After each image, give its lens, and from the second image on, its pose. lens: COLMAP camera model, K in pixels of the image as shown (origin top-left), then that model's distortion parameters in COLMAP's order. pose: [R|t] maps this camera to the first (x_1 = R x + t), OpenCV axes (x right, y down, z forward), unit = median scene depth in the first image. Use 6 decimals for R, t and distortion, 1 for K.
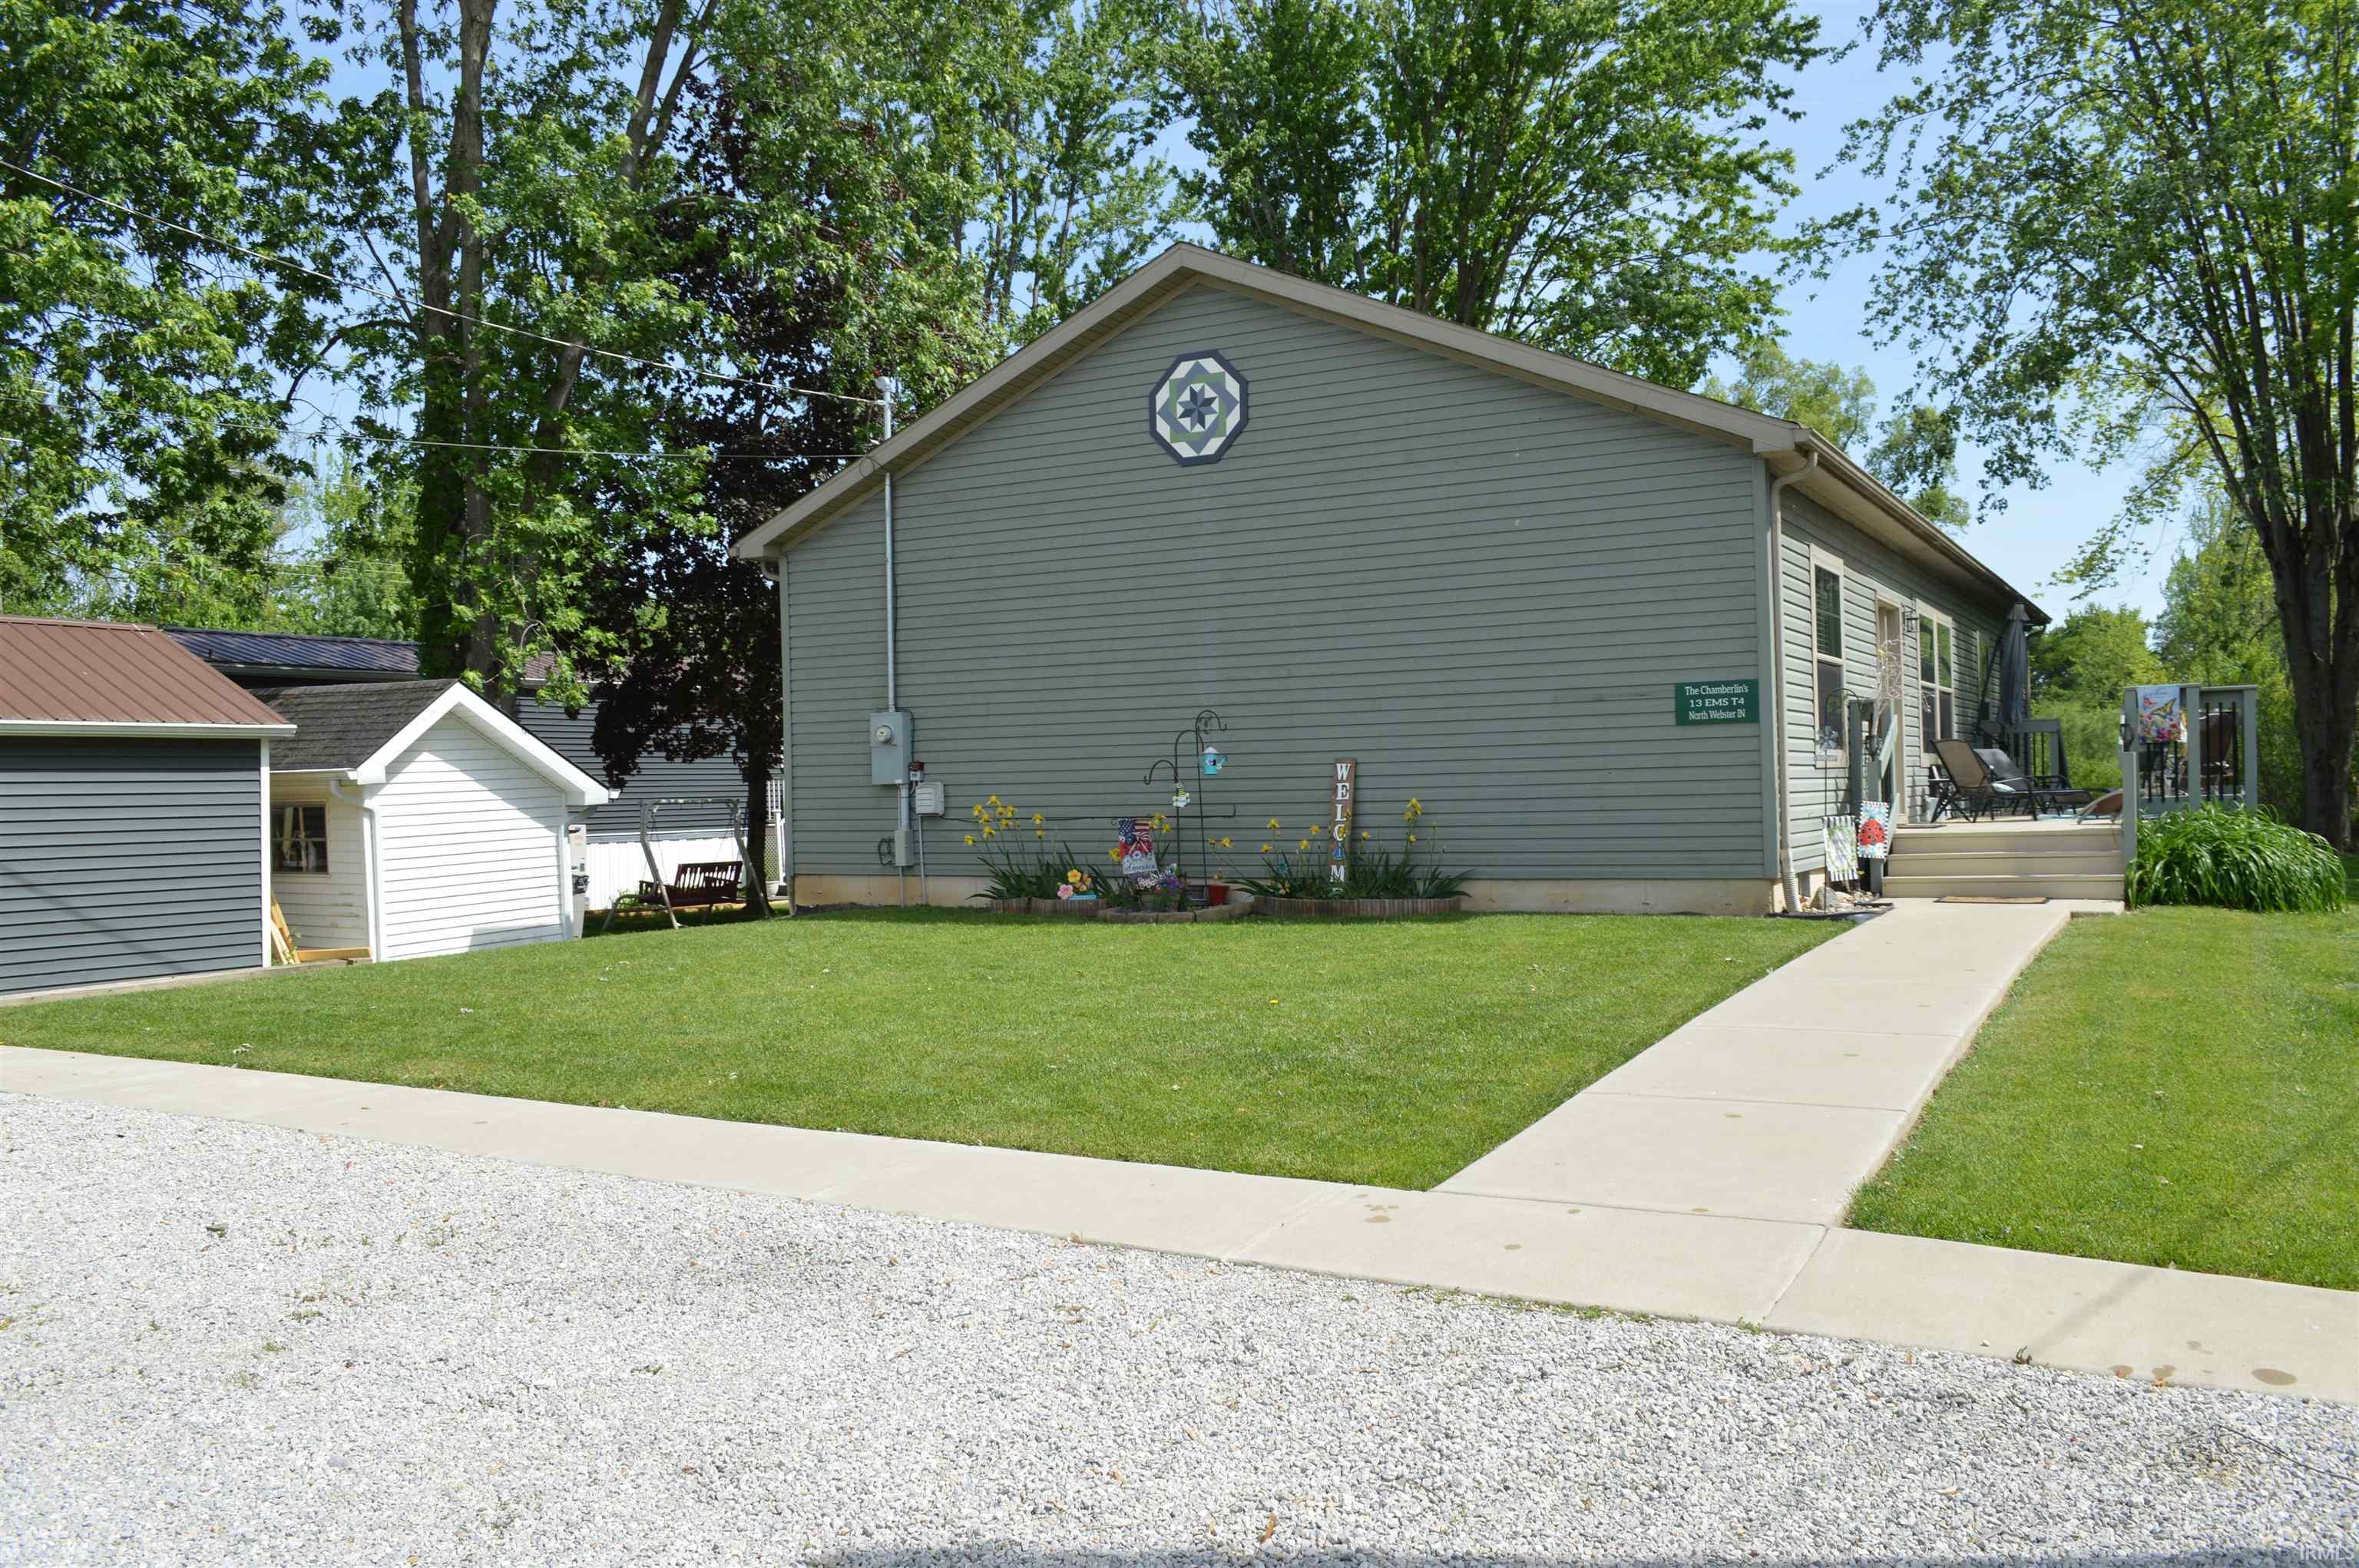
lens RADIAL K [[1882.1, 0, 1193.4], [0, 1882.1, 786.6], [0, 0, 1]] dist [-0.082334, 0.008232]
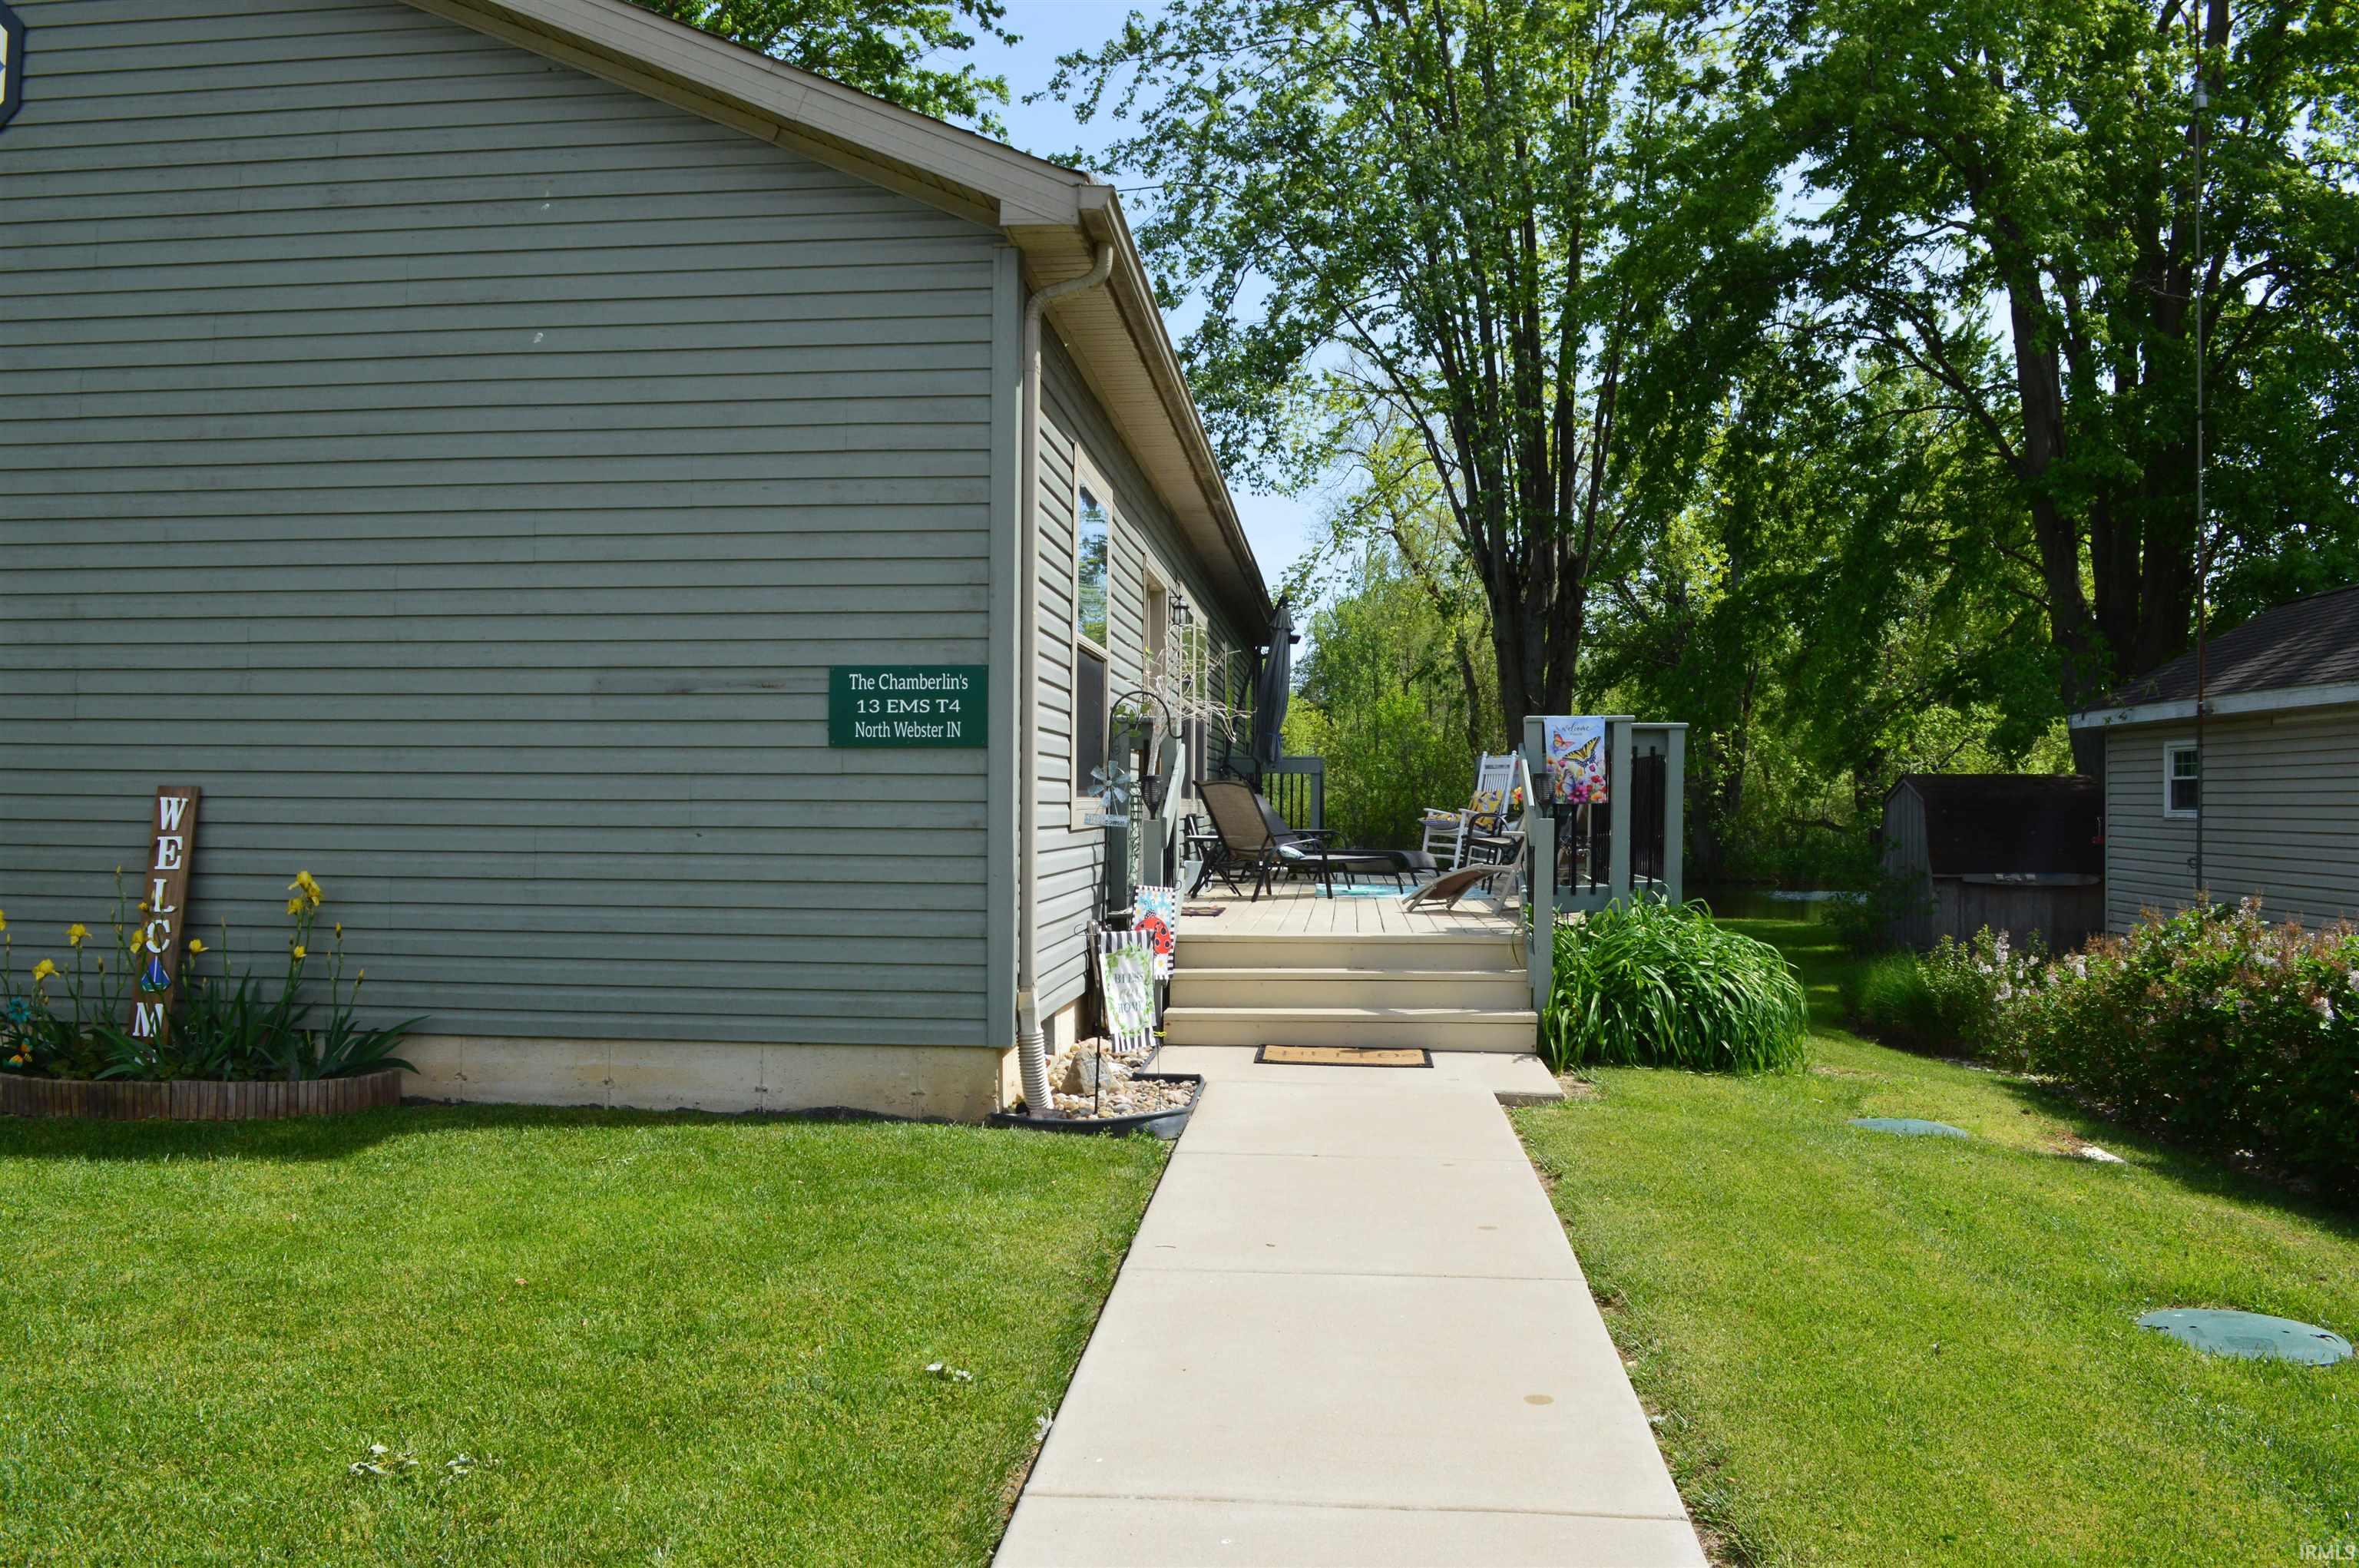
lens RADIAL K [[1882.1, 0, 1193.4], [0, 1882.1, 786.6], [0, 0, 1]] dist [-0.082334, 0.008232]
pose [[0.904875, 0.033486, 0.424359, 0.121457], [-0.029078, 0.999435, -0.016861, -0.015101], [-0.424684, 0.002917, 0.905337, 0.458682]]
